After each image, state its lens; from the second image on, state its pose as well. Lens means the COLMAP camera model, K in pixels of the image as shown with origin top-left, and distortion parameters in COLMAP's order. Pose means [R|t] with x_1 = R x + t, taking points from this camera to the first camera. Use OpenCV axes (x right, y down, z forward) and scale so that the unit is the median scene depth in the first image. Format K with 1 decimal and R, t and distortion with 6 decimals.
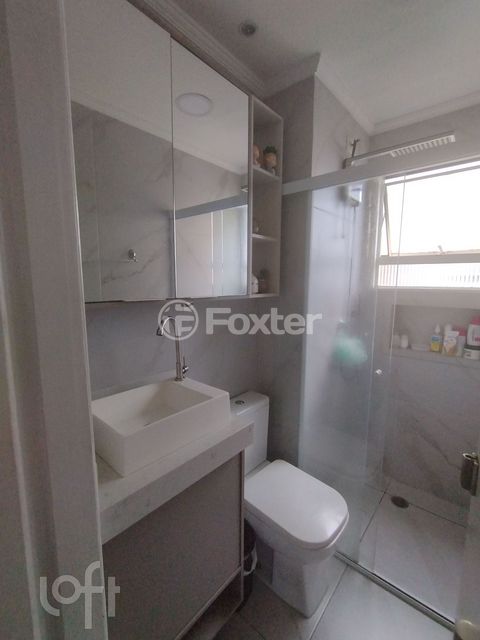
lens RADIAL K [[289.9, 0, 238.2], [0, 289.9, 321.8], [0, 0, 1]] dist [-0.004053, 0.000230]
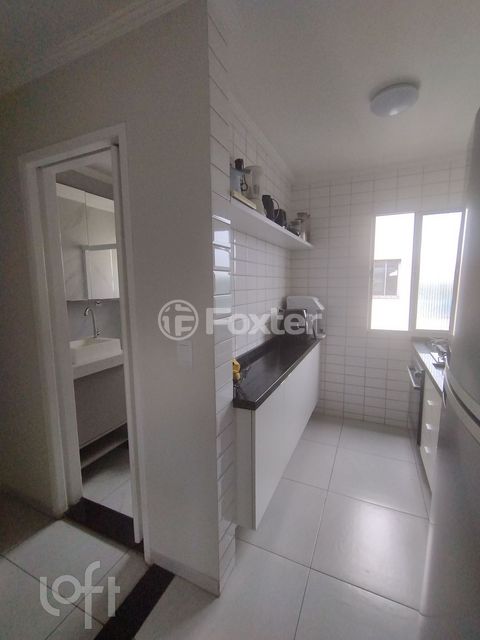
lens RADIAL K [[289.9, 0, 241.1], [0, 289.9, 320.4], [0, 0, 1]] dist [-0.004053, 0.000230]
pose [[0.960555, -0.050601, 0.273446, 0.140217], [0.045439, 0.998650, 0.025181, 0.019913], [-0.274351, -0.011763, 0.961558, -0.745361]]
